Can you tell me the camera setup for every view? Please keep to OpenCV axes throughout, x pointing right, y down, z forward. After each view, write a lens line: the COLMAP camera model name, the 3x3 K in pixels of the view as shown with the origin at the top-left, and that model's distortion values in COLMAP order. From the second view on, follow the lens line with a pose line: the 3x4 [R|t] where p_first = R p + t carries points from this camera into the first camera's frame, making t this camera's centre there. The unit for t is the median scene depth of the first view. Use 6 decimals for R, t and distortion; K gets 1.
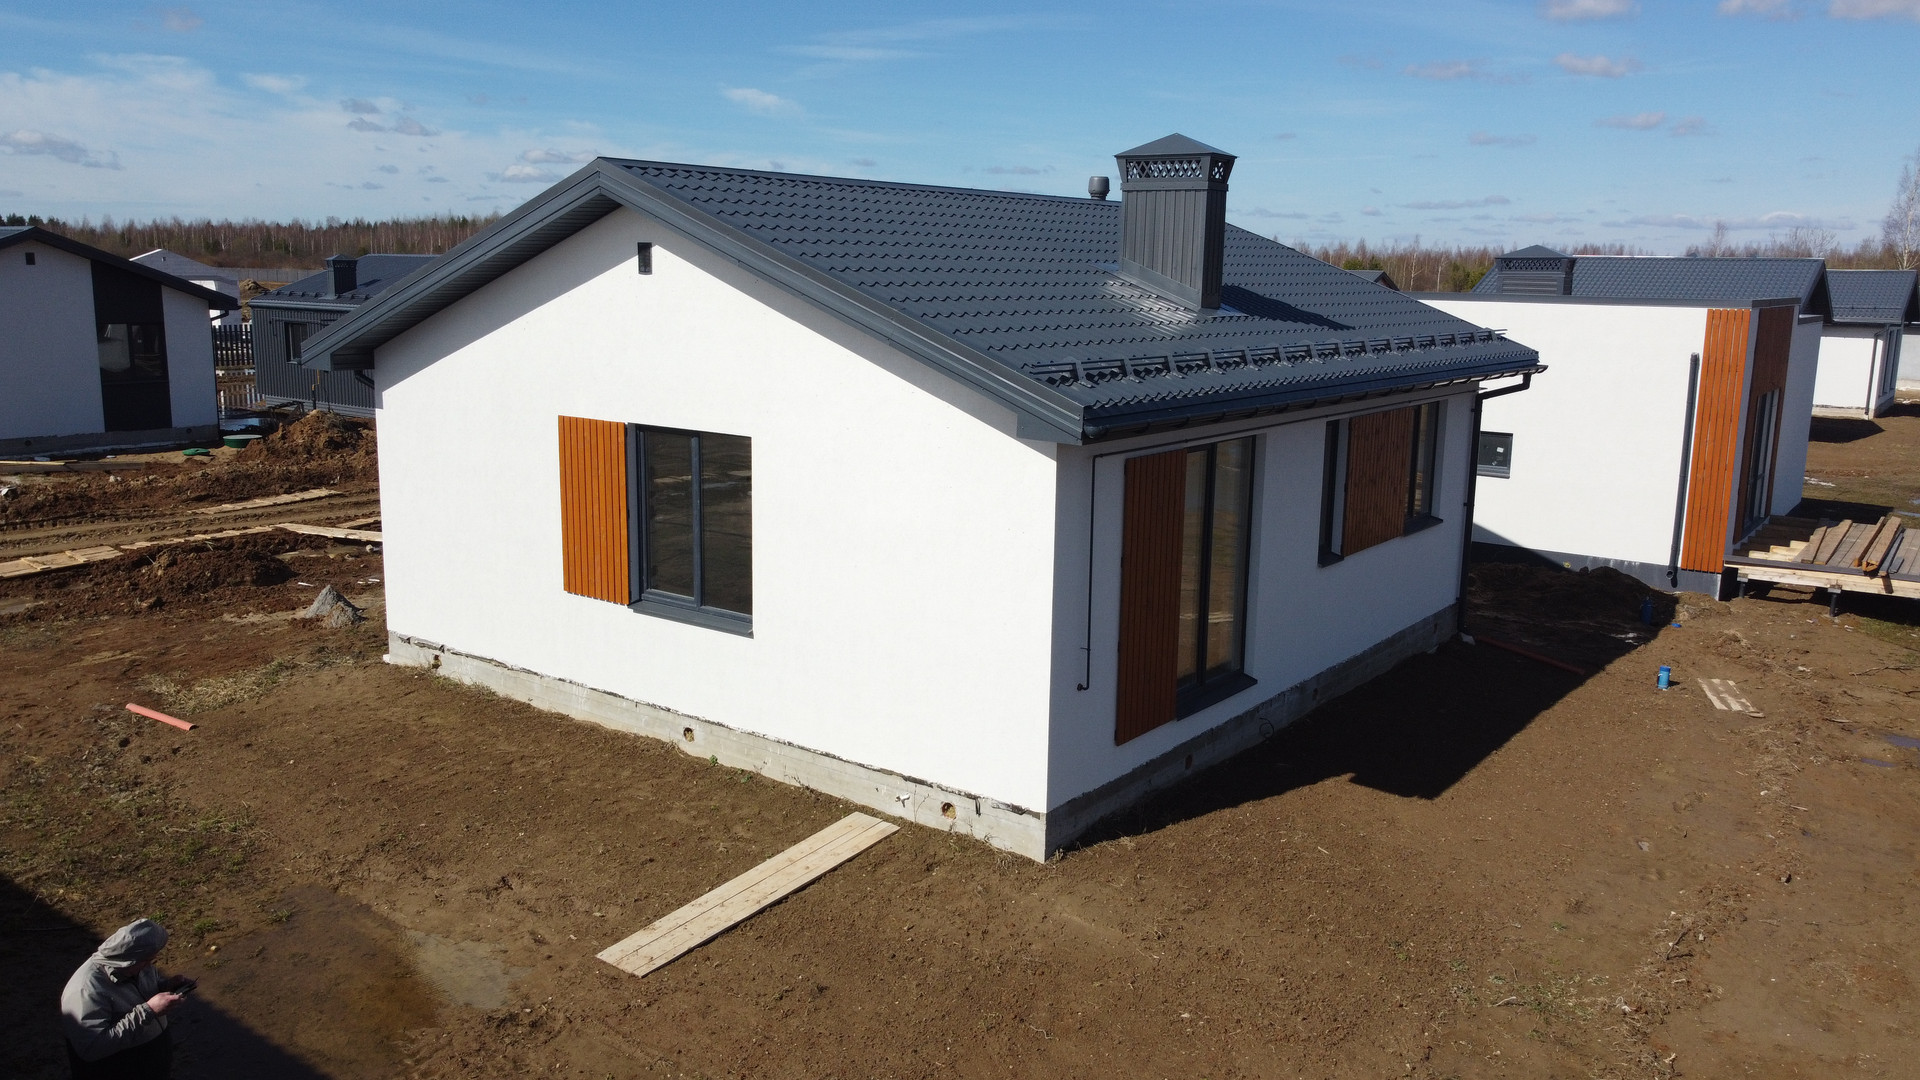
lens RADIAL K [[1443.0, 0, 929.3], [0, 1443.0, 536.8], [0, 0, 1]] dist [-0.010539, 0.005885]
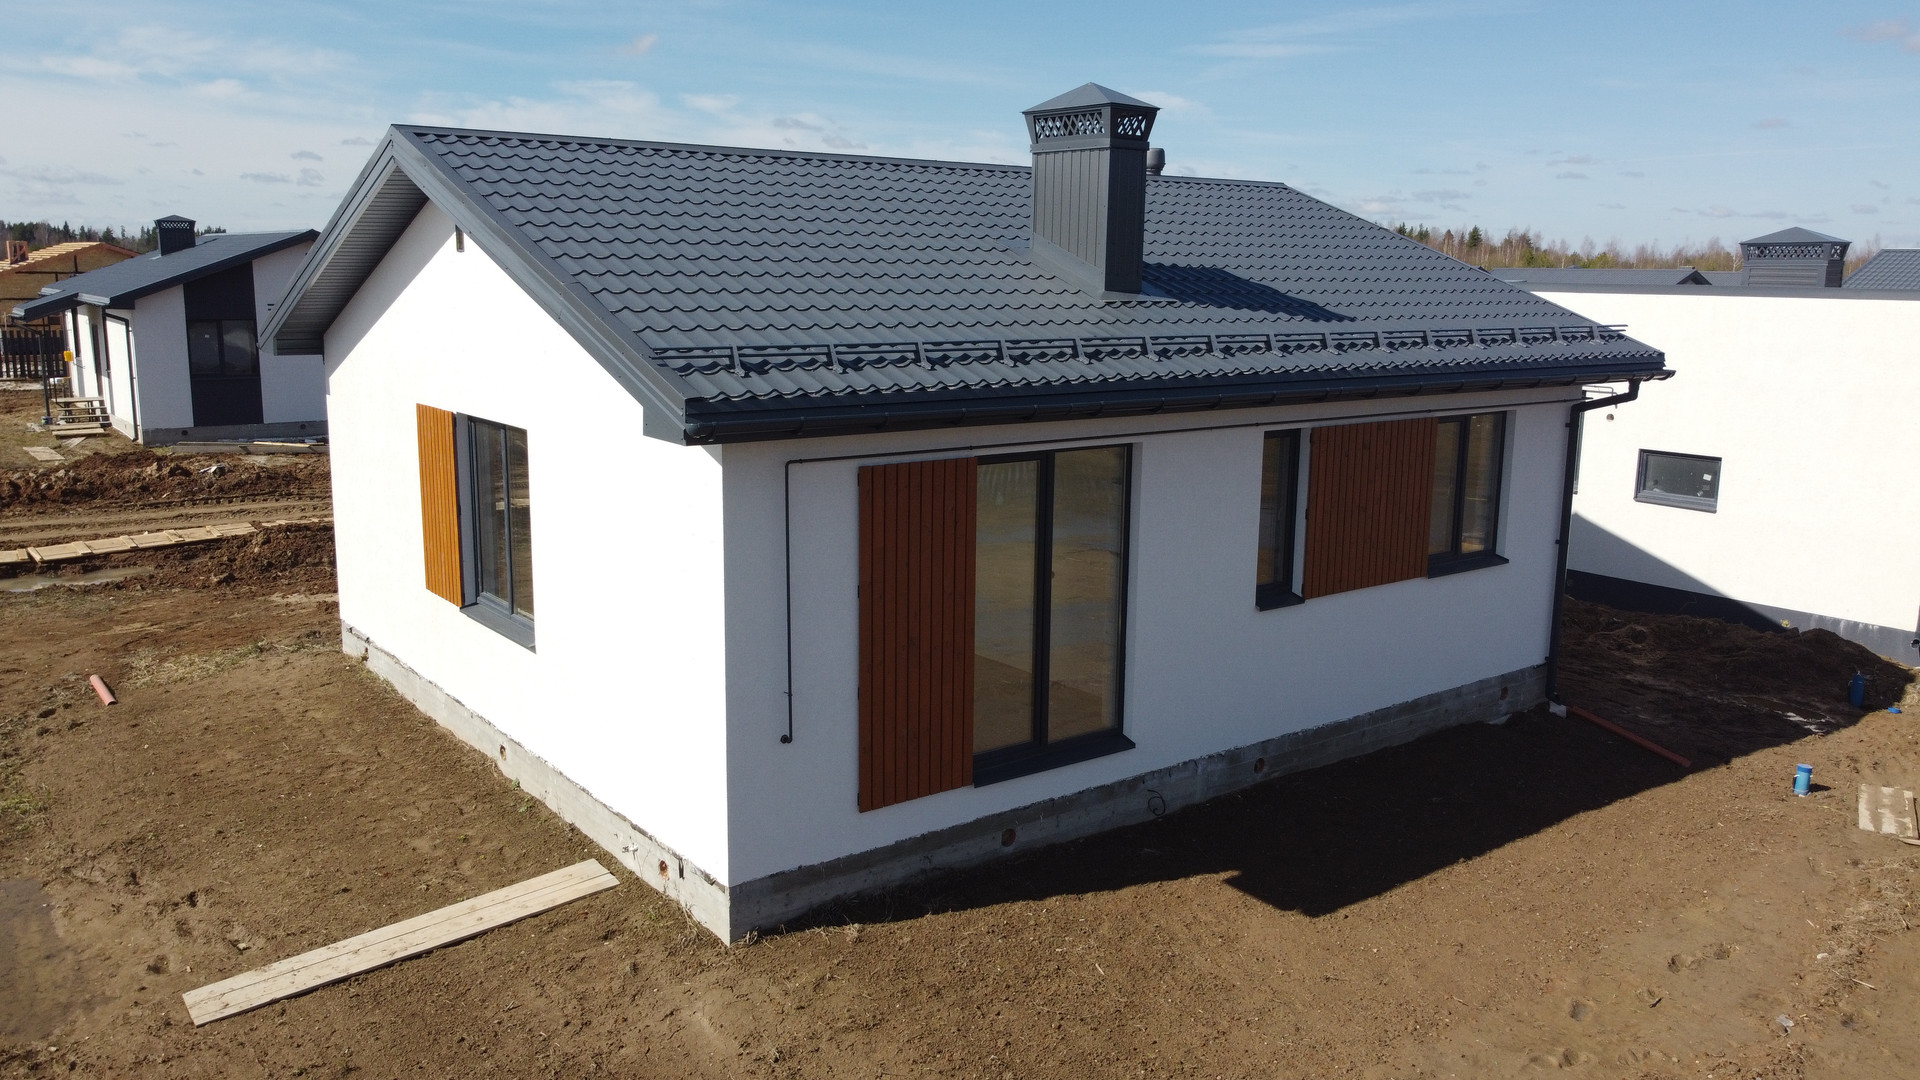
lens RADIAL K [[1443.0, 0, 945.3], [0, 1443.0, 531.0], [0, 0, 1]] dist [-0.010539, 0.005885]
pose [[0.964979, 0.043886, -0.258630, 0.319086], [-0.045953, 0.998942, -0.001951, -0.014362], [0.258271, 0.013767, 0.965974, 0.173838]]
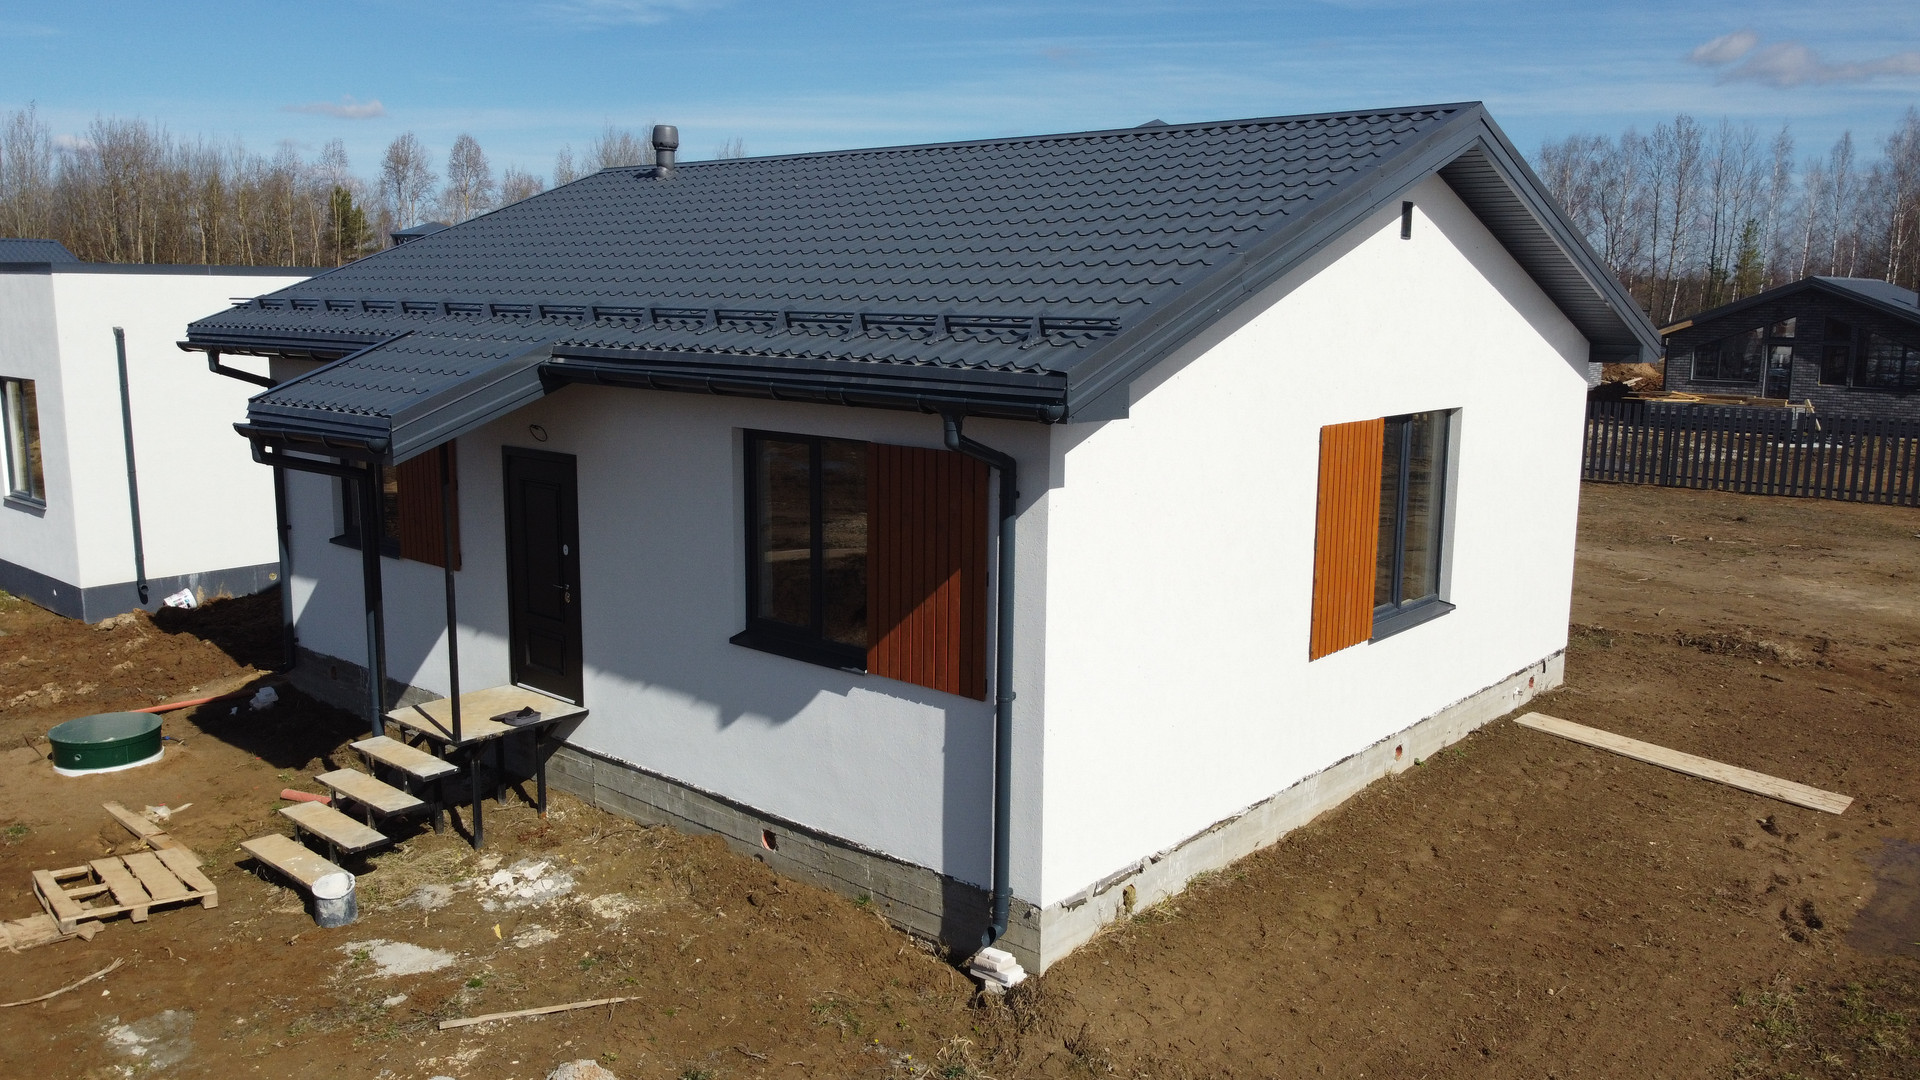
lens RADIAL K [[1443.0, 0, 969.5], [0, 1443.0, 539.2], [0, 0, 1]] dist [-0.010539, 0.005885]
pose [[0.076146, -0.185846, 0.979624, -0.990883], [0.178175, 0.969199, 0.170019, -0.182979], [-0.981048, 0.161598, 0.106914, 1.085931]]
